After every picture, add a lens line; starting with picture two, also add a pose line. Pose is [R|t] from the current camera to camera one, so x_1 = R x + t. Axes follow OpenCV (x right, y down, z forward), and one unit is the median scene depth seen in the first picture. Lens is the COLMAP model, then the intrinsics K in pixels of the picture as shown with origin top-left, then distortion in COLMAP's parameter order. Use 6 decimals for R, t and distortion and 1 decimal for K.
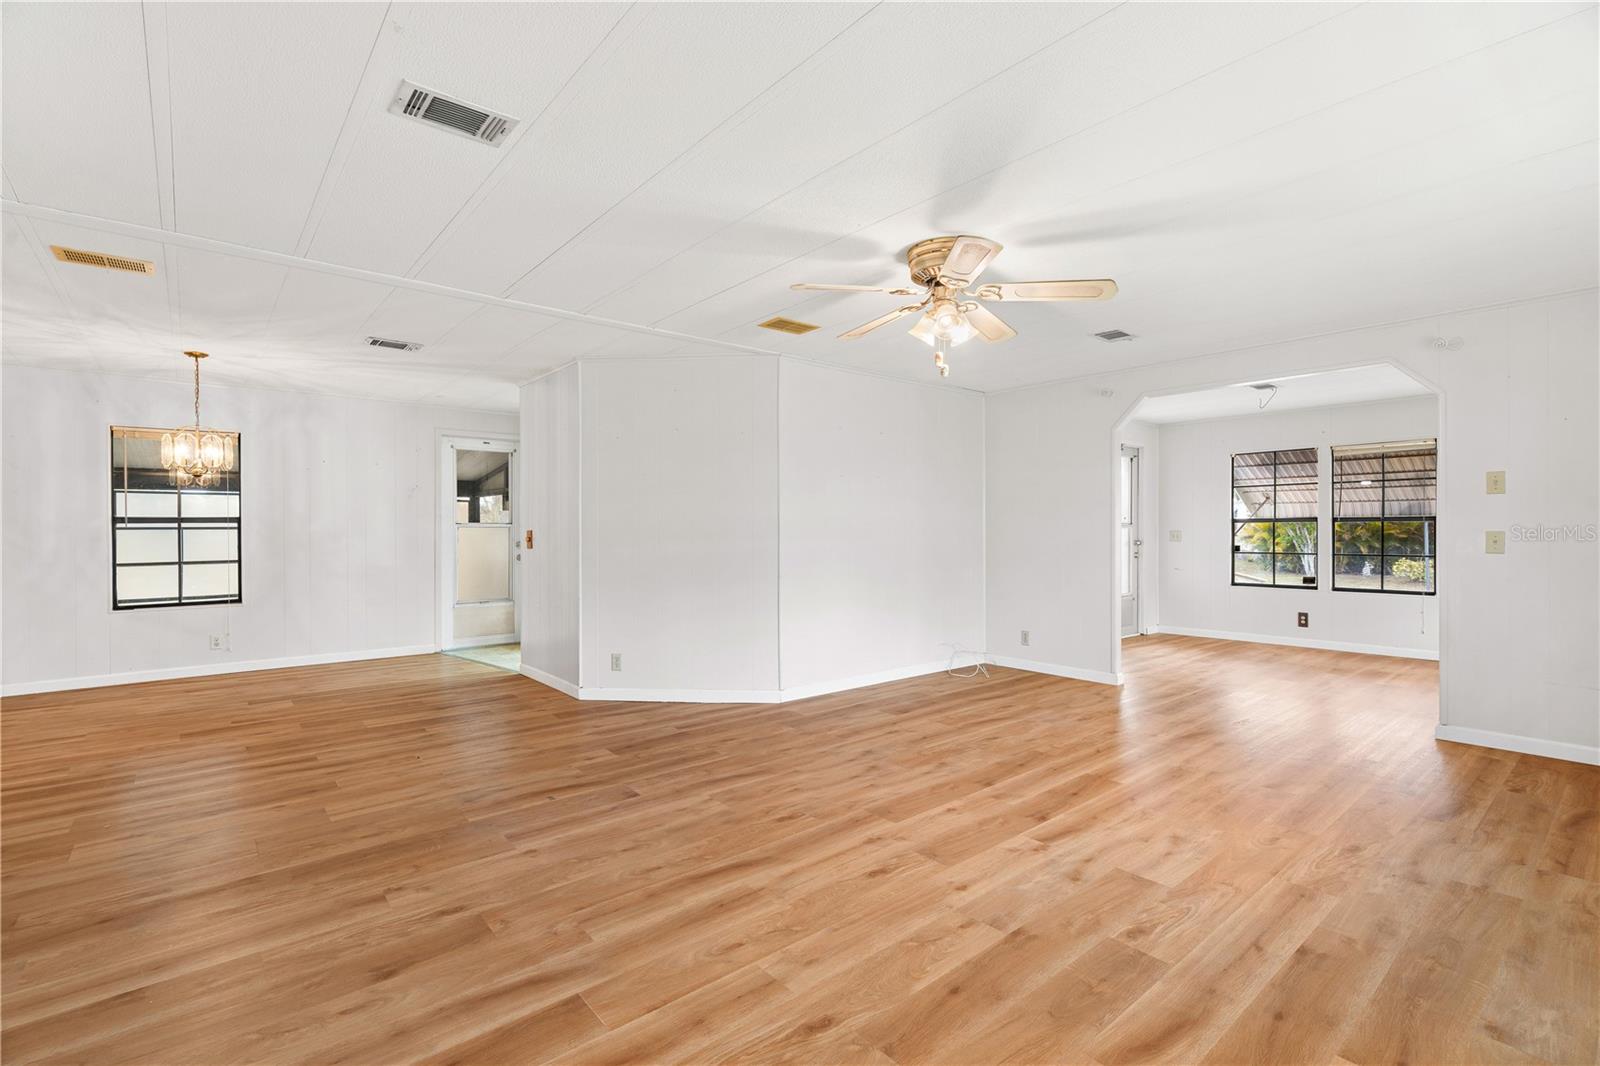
lens RADIAL K [[734.9, 0, 796.3], [0, 734.9, 506.8], [0, 0, 1]] dist [0.000639, -0.000164]
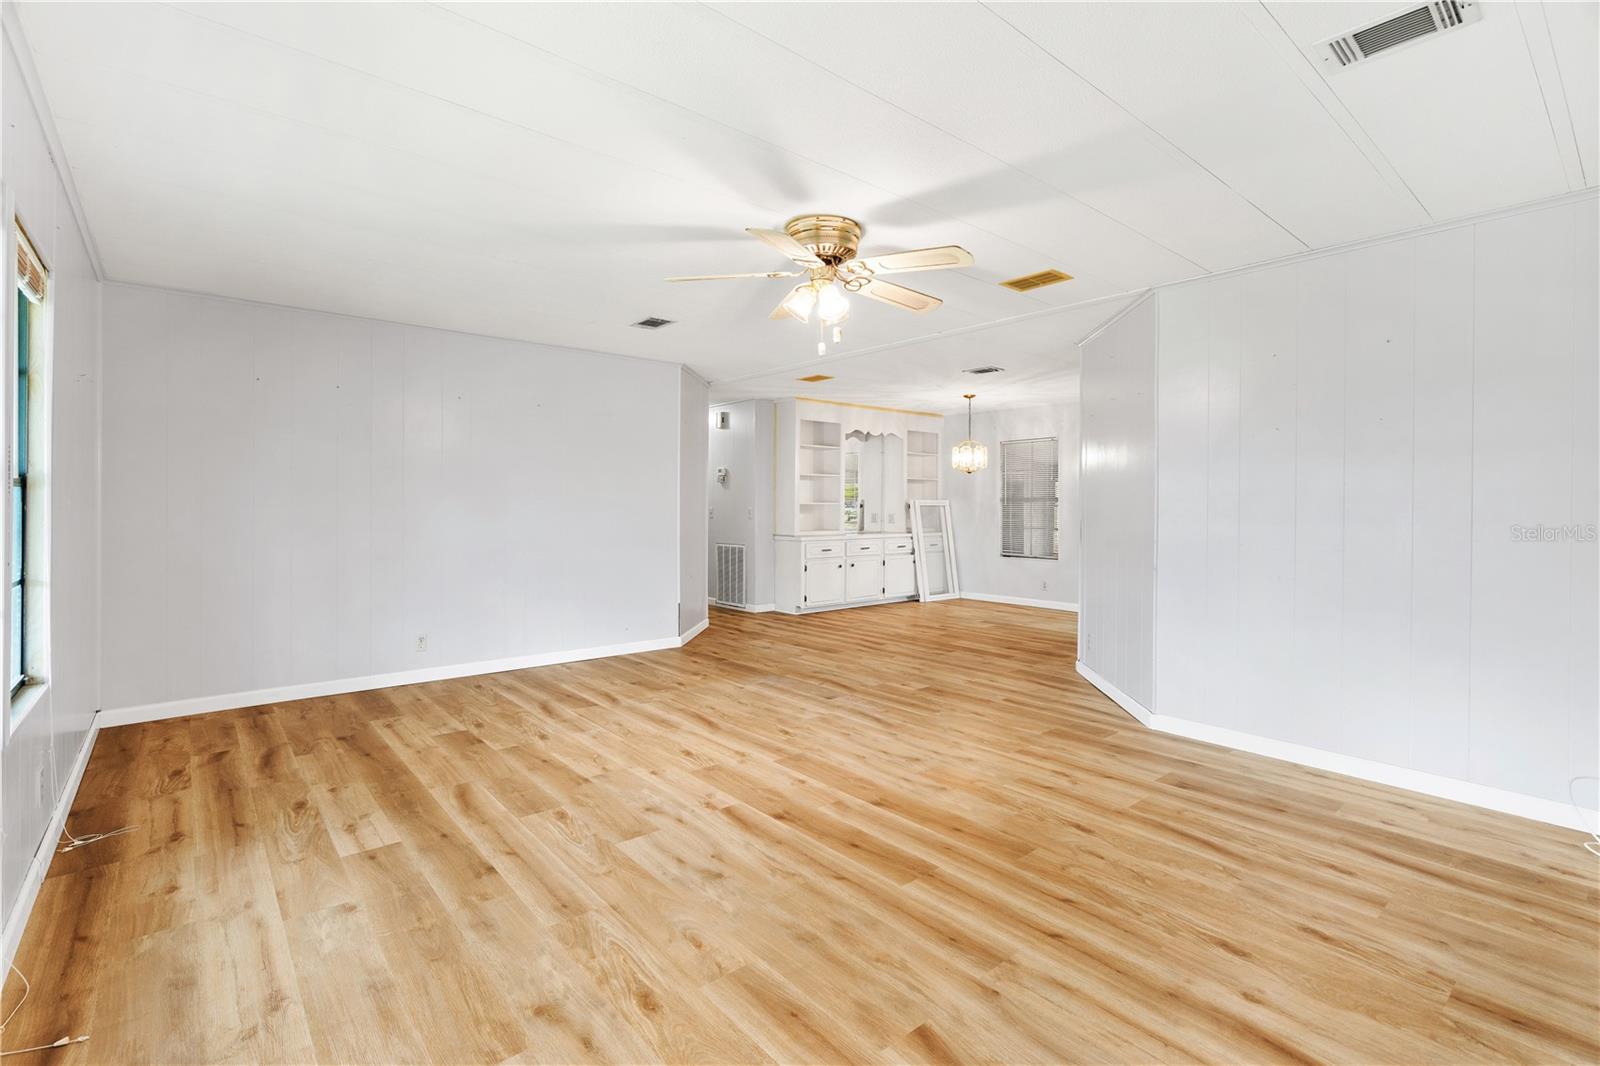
lens RADIAL K [[734.9, 0, 796.3], [0, 734.9, 506.8], [0, 0, 1]] dist [0.000639, -0.000164]
pose [[-0.007901, 0.004130, -0.999960, 1.250711], [0.026047, 0.999653, 0.003923, 0.023036], [0.999630, -0.026015, -0.008005, 1.019502]]
